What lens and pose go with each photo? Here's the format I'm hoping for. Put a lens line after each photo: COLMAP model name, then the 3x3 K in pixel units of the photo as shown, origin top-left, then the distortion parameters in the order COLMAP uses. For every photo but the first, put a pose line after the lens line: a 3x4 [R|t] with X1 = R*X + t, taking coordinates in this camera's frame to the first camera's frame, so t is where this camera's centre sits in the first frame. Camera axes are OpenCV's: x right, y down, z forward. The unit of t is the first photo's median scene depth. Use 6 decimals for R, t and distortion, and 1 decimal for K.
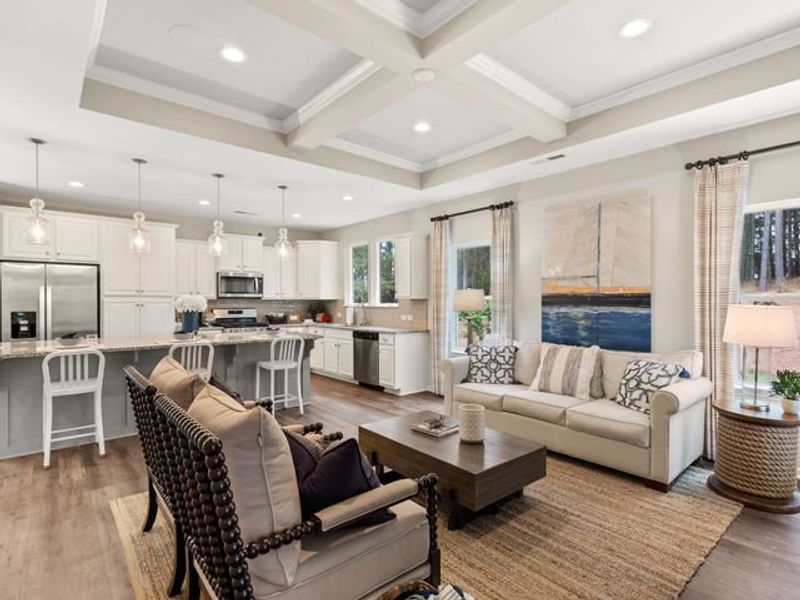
lens RADIAL K [[404.2, 0, 391.9], [0, 404.2, 301.9], [0, 0, 1]] dist [-0.001986, -0.000233]
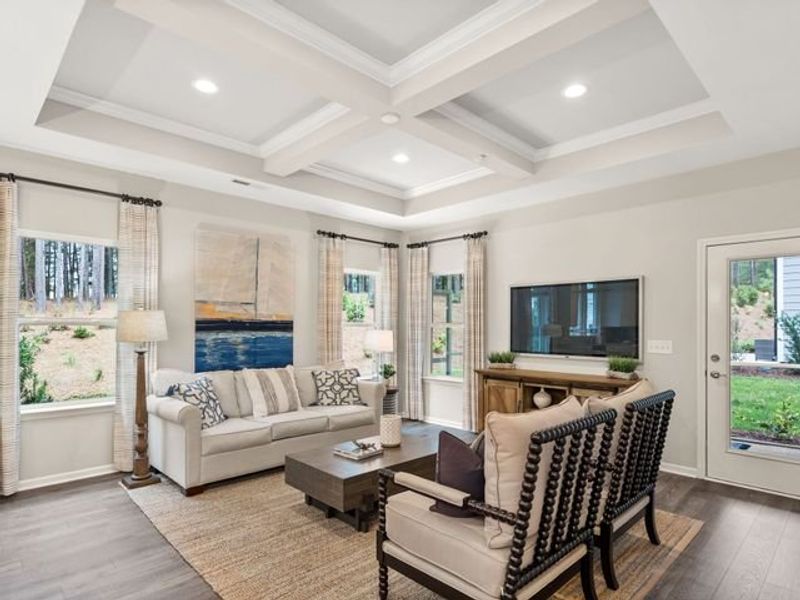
lens RADIAL K [[452.1, 0, 396.5], [0, 452.1, 324.3], [0, 0, 1]] dist [-0.002121, 0.004697]
pose [[-0.059935, 0.002777, 0.998198, -0.739812], [-0.004653, 0.999984, -0.003062, -0.006617], [-0.998191, -0.004828, -0.059921, 0.696445]]
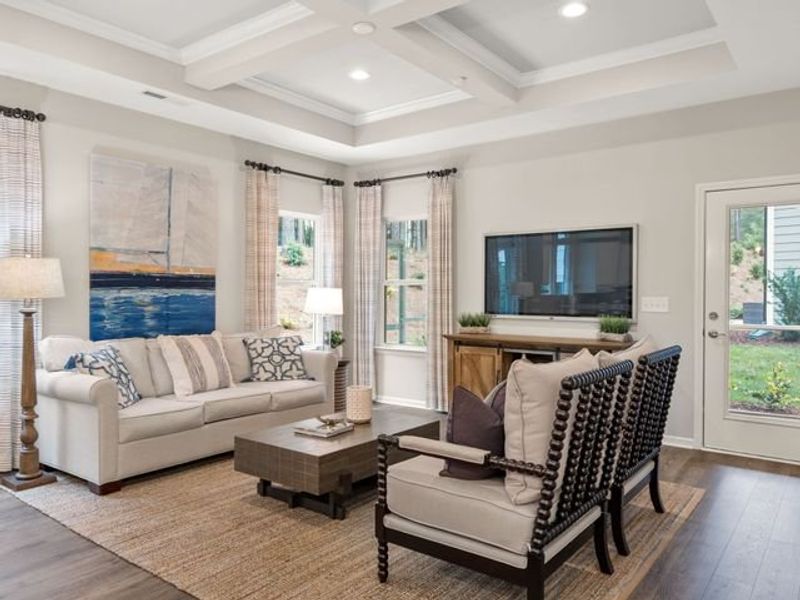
lens RADIAL K [[590.1, 0, 394.9], [0, 590.1, 297.4], [0, 0, 1]] dist [0.008555, 0.008002]
pose [[-0.204053, -0.012743, 0.978877, -0.807628], [-0.004629, 0.999917, 0.012052, 0.012254], [-0.978949, -0.002072, -0.204095, 0.791745]]
